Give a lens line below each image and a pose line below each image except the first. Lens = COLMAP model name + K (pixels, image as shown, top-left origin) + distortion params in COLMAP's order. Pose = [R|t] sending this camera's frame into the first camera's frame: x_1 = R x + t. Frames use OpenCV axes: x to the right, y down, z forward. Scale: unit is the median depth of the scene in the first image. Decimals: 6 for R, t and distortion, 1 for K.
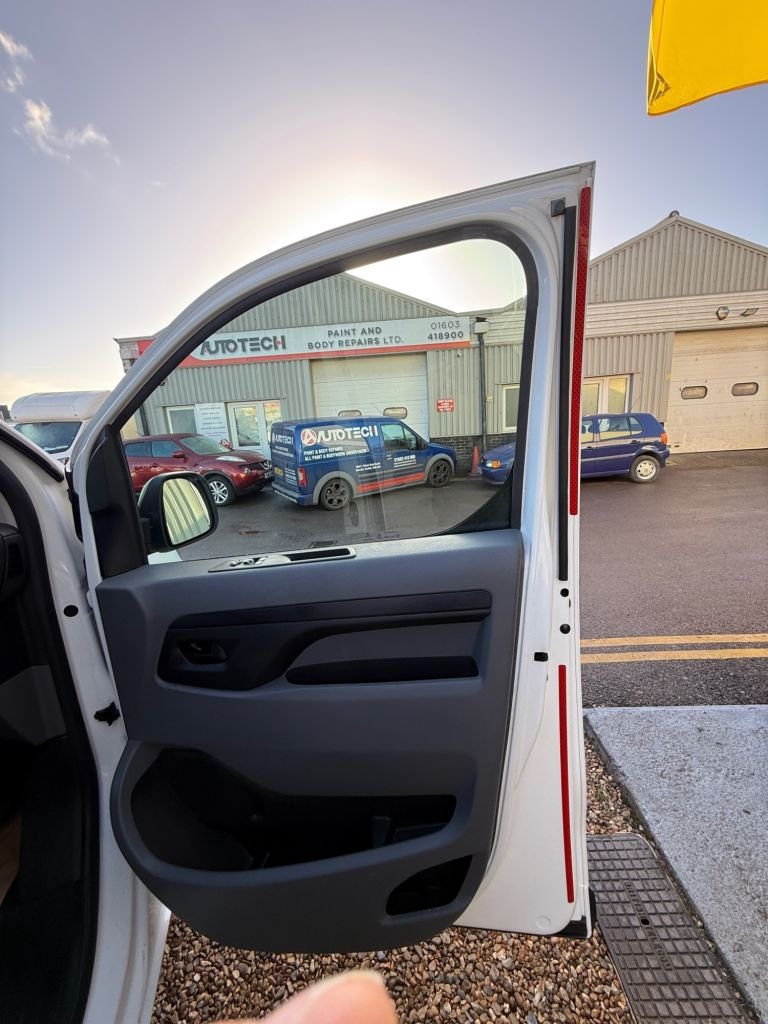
lens RADIAL K [[407.7, 0, 384.0], [0, 407.7, 512.0], [0, 0, 1]] dist [-0.000130, 0.000215]
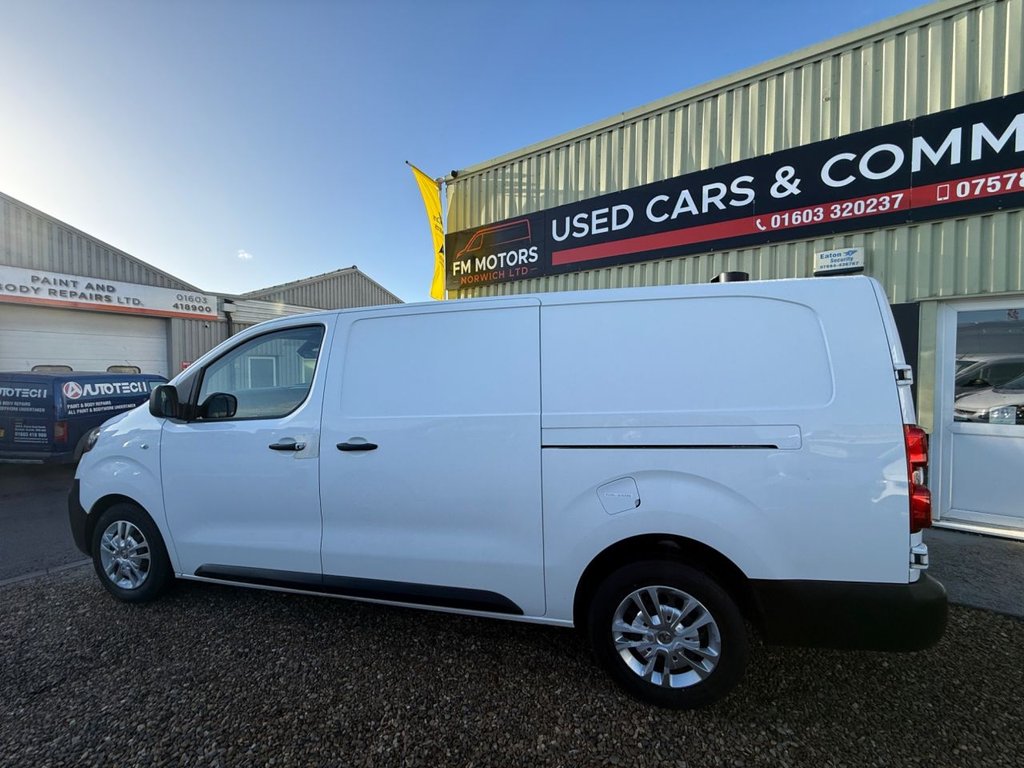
lens RADIAL K [[407.7, 0, 508.9], [0, 407.7, 383.5], [0, 0, 1]] dist [-0.000130, 0.000215]
pose [[0.519314, 0.038925, 0.853697, -0.347479], [0.168987, 0.974559, -0.147233, 0.084445], [-0.837709, 0.220723, 0.499524, -0.247174]]
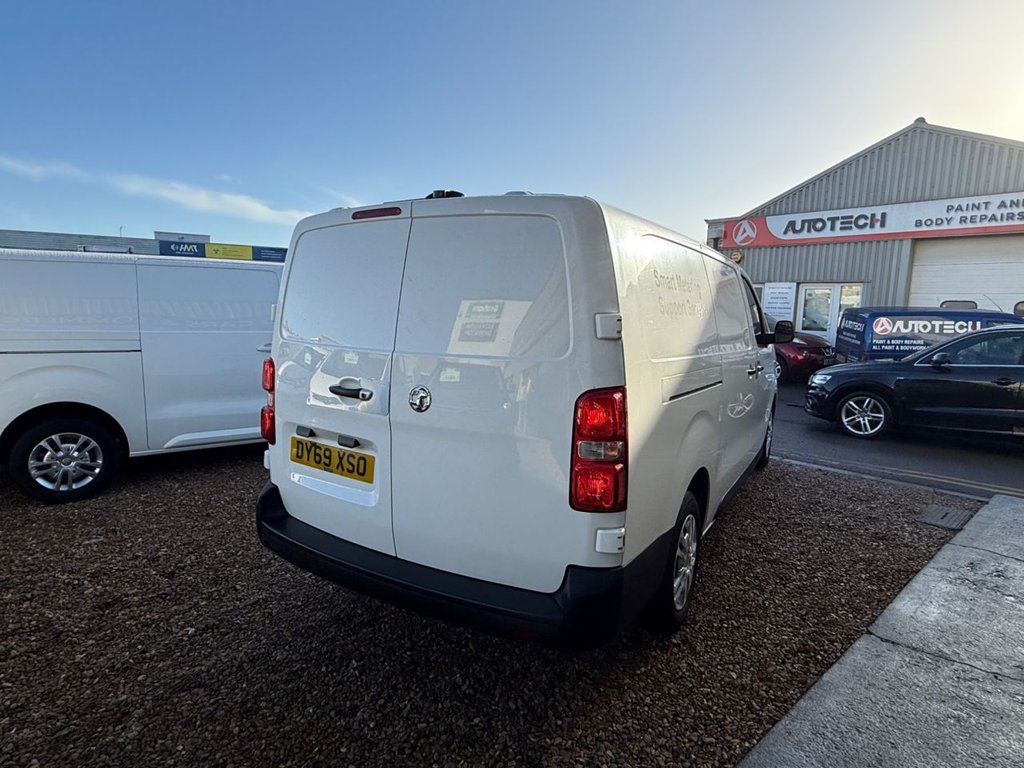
lens RADIAL K [[574.4, 0, 505.9], [0, 574.4, 384.2], [0, 0, 1]] dist [-0.000619, -0.000165]
pose [[0.687829, 0.177858, -0.703745, 0.134150], [-0.225384, 0.973927, 0.025855, 0.085571], [0.689995, 0.140829, 0.709982, -0.410148]]
